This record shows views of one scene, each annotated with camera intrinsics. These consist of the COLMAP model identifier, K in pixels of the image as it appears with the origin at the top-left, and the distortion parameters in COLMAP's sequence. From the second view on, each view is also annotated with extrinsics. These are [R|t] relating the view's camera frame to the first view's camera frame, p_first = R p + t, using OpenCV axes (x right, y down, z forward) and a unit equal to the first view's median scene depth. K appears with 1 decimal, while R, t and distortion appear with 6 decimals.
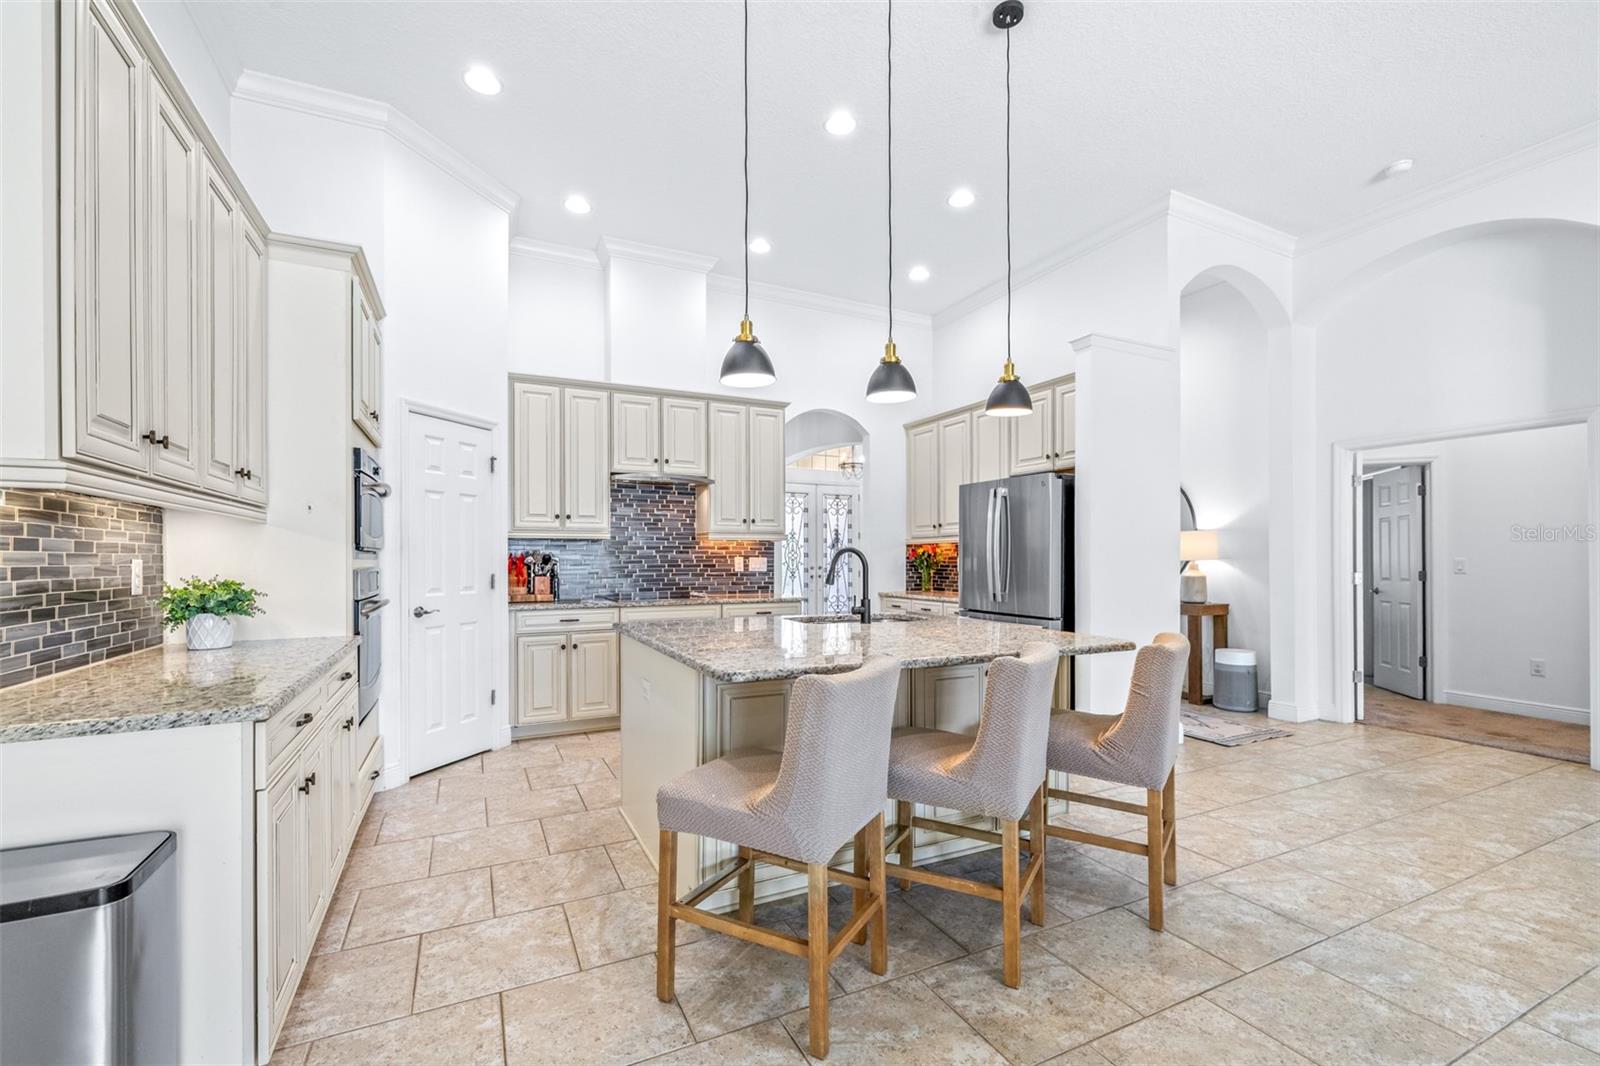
lens RADIAL K [[688.0, 0, 803.5], [0, 688.0, 555.1], [0, 0, 1]] dist [0.000031, -0.000231]
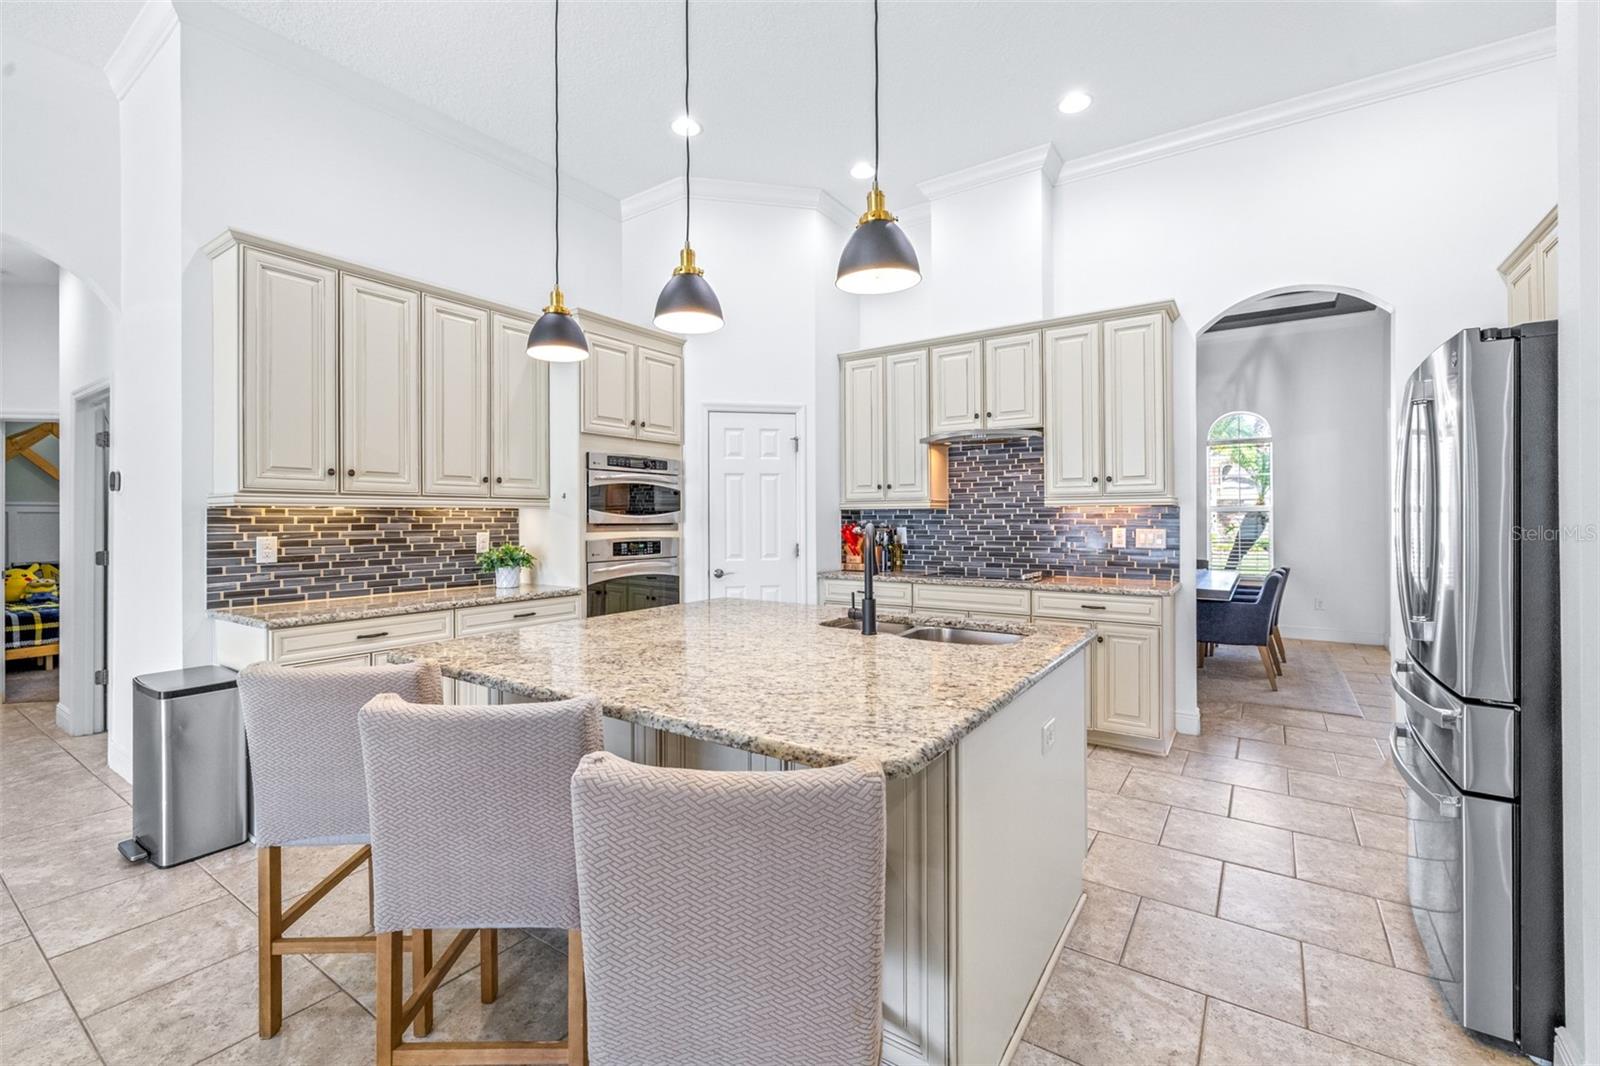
lens RADIAL K [[683.5, 0, 795.6], [0, 683.5, 517.0], [0, 0, 1]] dist [-0.000351, -0.000093]
pose [[0.488269, -0.003762, -0.872685, 0.427629], [0.006192, 0.999980, -0.000847, -0.012011], [0.872671, -0.004990, 0.488283, 0.392482]]
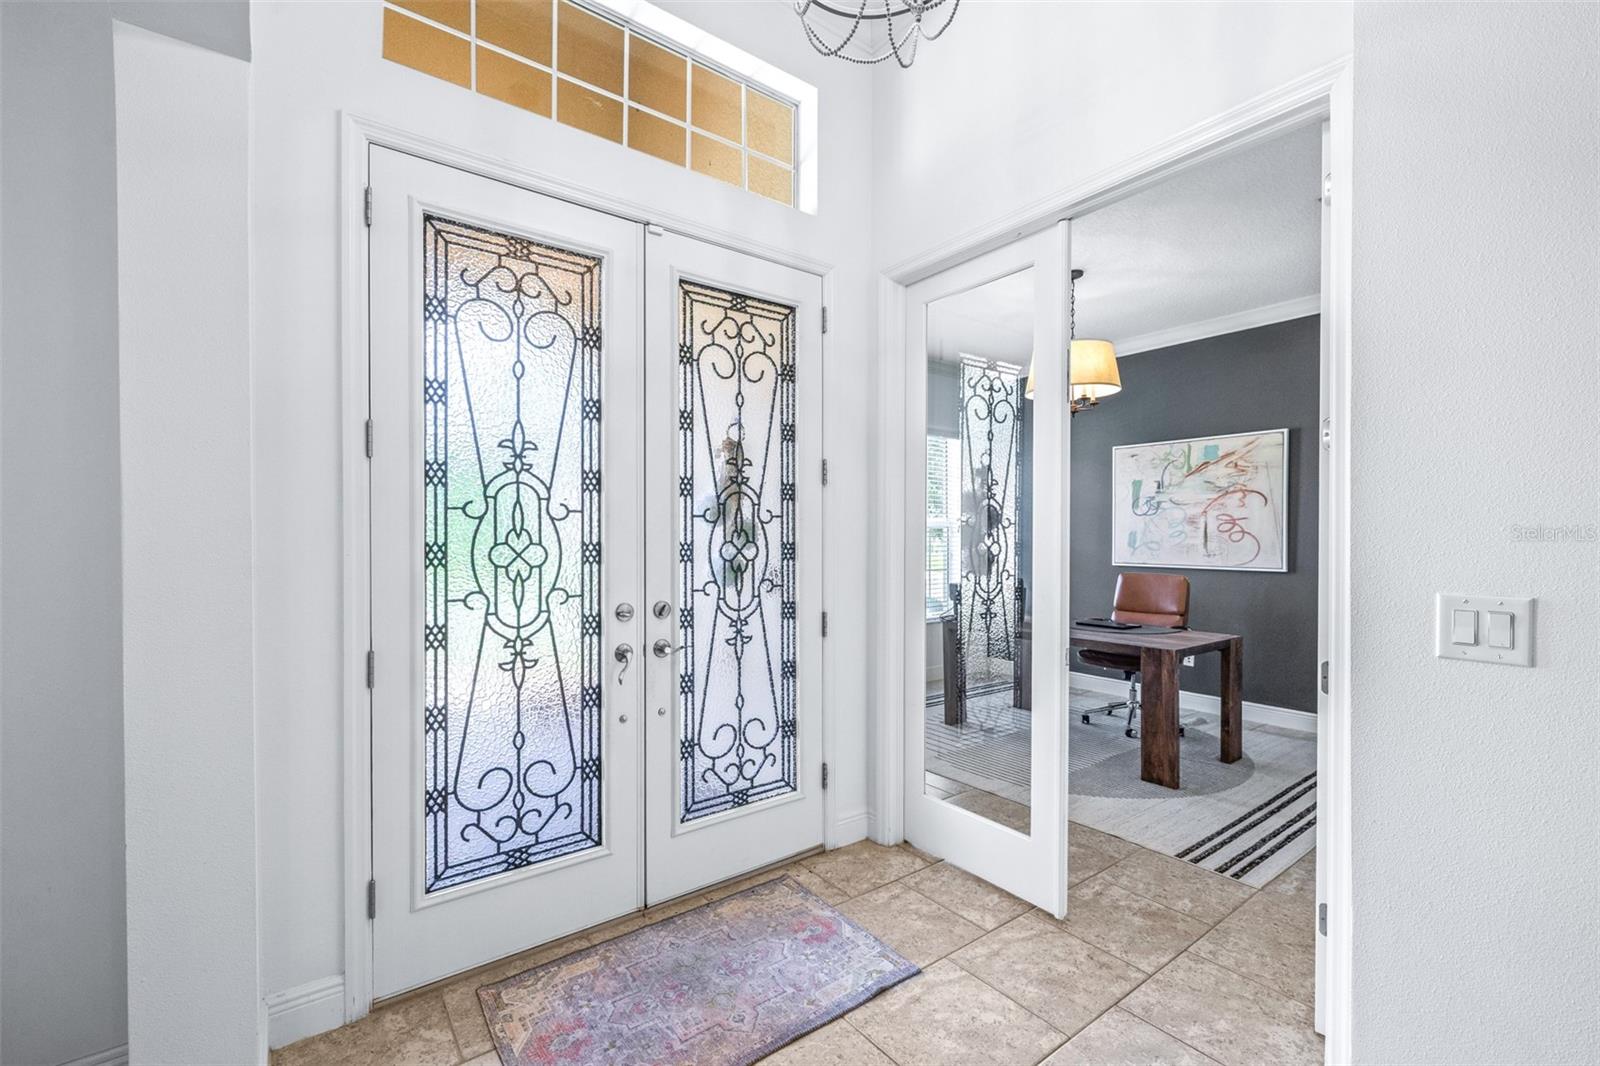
lens RADIAL K [[687.0, 0, 799.9], [0, 687.0, 538.8], [0, 0, 1]] dist [0.000124, -0.000001]
pose [[0.982412, 0.000298, 0.186726, 0.057728], [-0.001661, 0.999973, 0.007145, -0.012705], [-0.186719, -0.007330, 0.982386, 1.693064]]
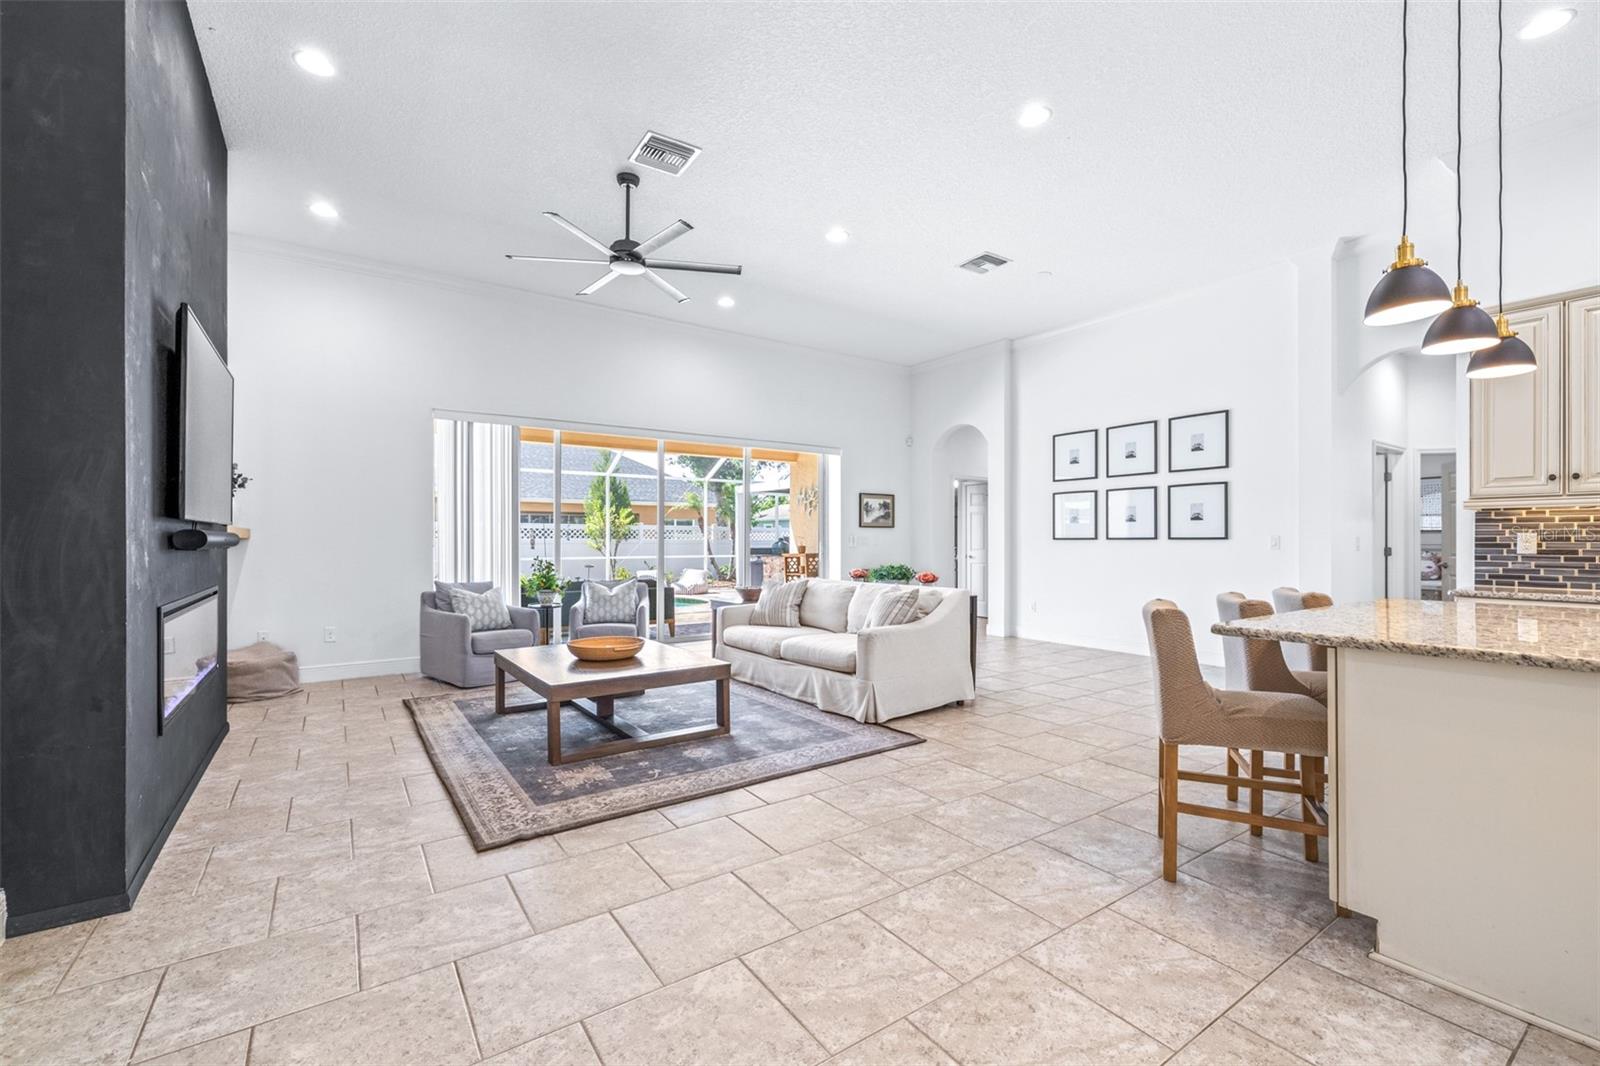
lens RADIAL K [[675.4, 0, 799.3], [0, 675.4, 537.2], [0, 0, 1]] dist [-0.000973, -0.000004]
pose [[-0.989271, -0.000624, -0.146088, 0.579827], [0.000479, 0.999972, -0.007512, 0.012687], [0.146089, -0.007502, -0.989243, 0.915496]]
